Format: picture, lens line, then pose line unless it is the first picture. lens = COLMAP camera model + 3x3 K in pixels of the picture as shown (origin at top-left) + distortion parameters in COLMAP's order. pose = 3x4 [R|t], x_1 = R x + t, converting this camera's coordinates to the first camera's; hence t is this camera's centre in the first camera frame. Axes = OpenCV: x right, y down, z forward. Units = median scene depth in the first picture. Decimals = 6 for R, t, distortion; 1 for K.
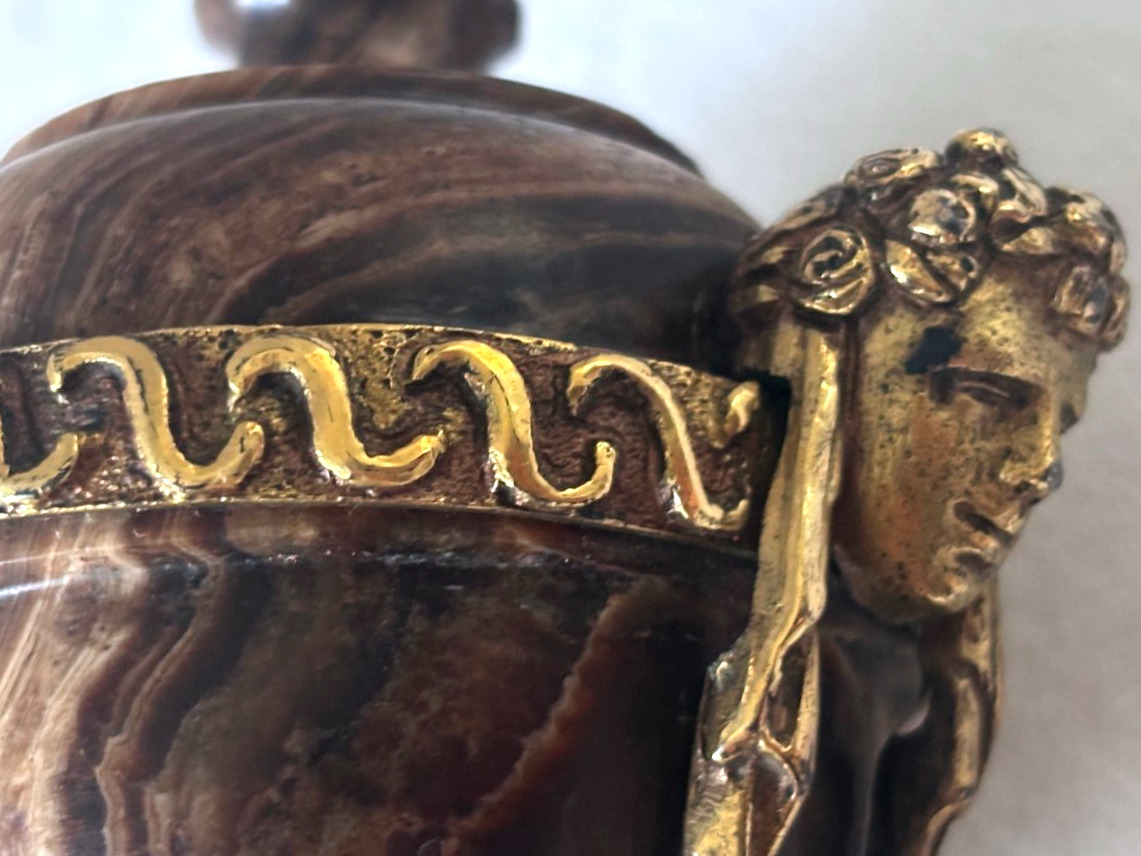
lens RADIAL K [[2765.9, 0, 570.5], [0, 2765.9, 428.0], [0, 0, 1]] dist [0.256680, -0.883069]
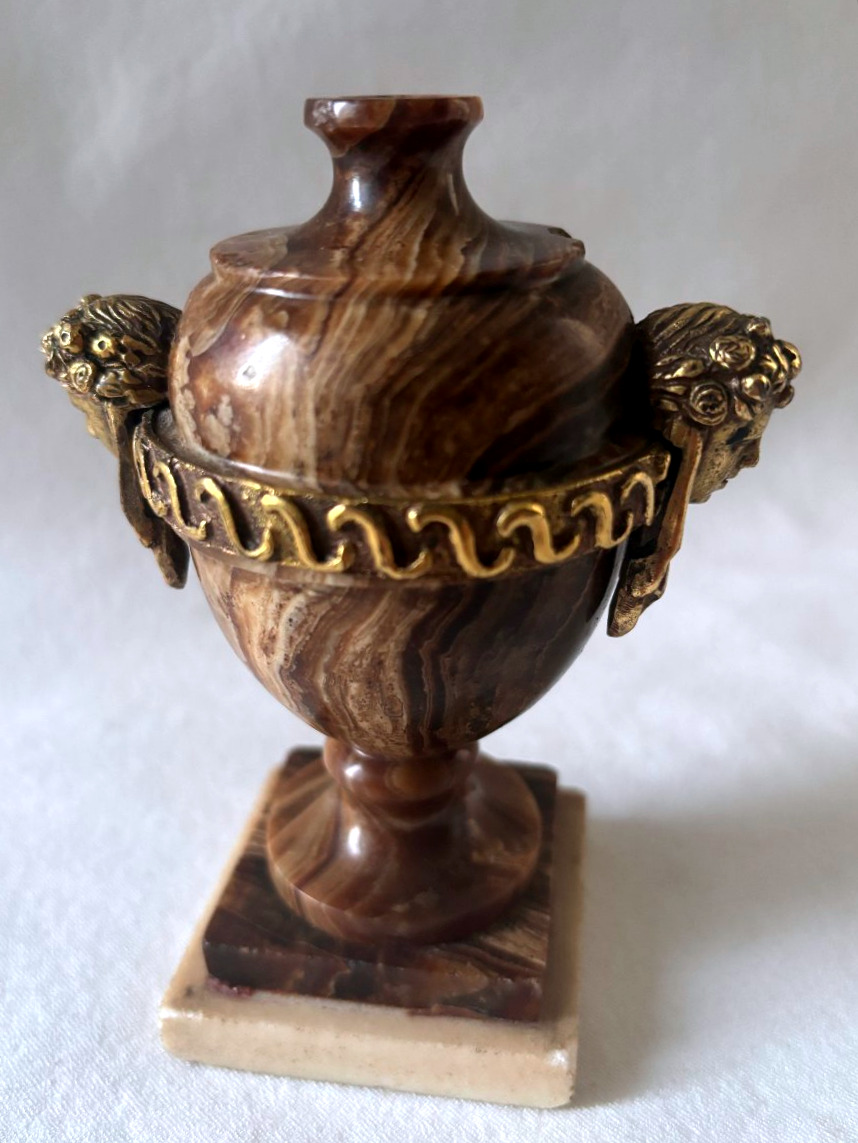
lens RADIAL K [[1093.0, 0, 429.0], [0, 1093.0, 571.5], [0, 0, 1]] dist [0.007239, -0.001283]
pose [[0.921490, -0.174781, 0.346854, -0.475674], [-0.126865, 0.708601, 0.694111, -0.582404], [-0.367098, -0.683620, 0.630795, 0.439995]]
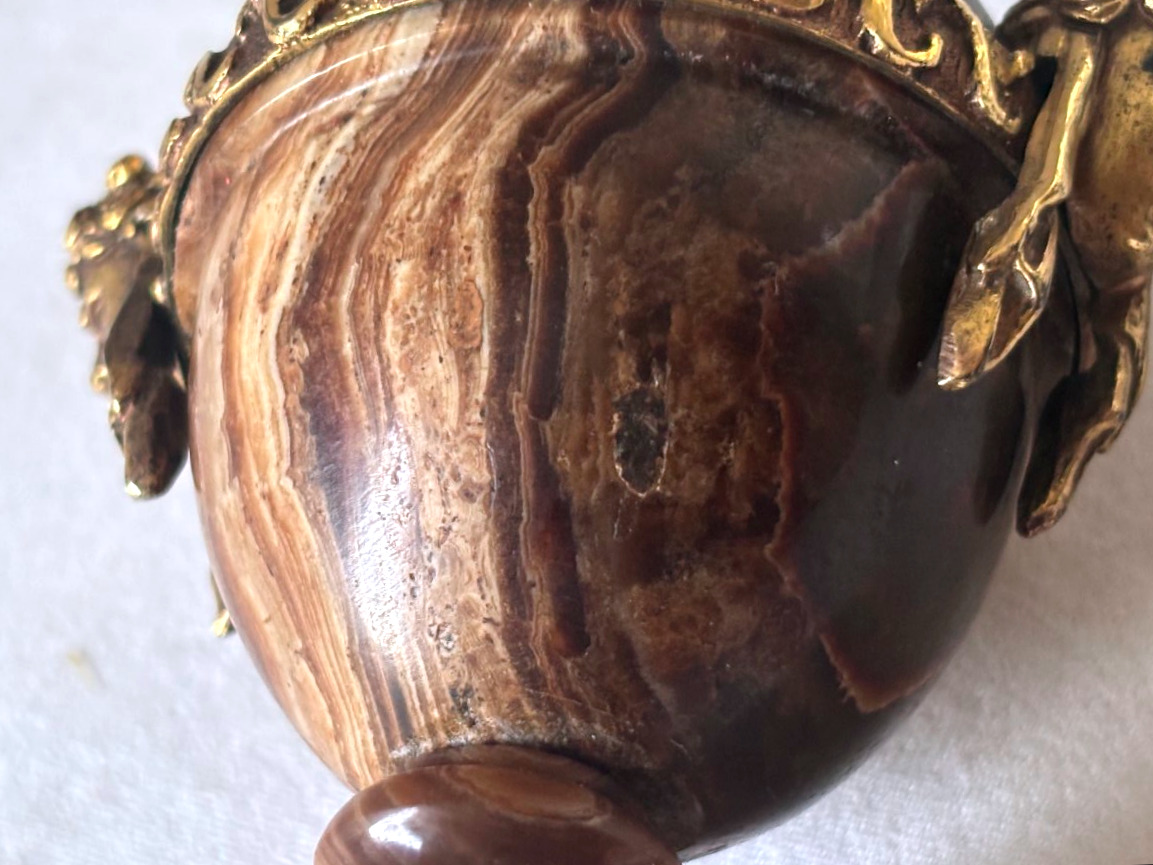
lens RADIAL K [[2795.0, 0, 576.5], [0, 2795.0, 432.5], [0, 0, 1]] dist [0.256680, -0.883069]
pose [[0.972730, 0.220126, 0.073083, -0.215395], [-0.190614, 0.938213, -0.288831, 0.614680], [-0.132147, 0.267024, 0.954587, -0.235621]]
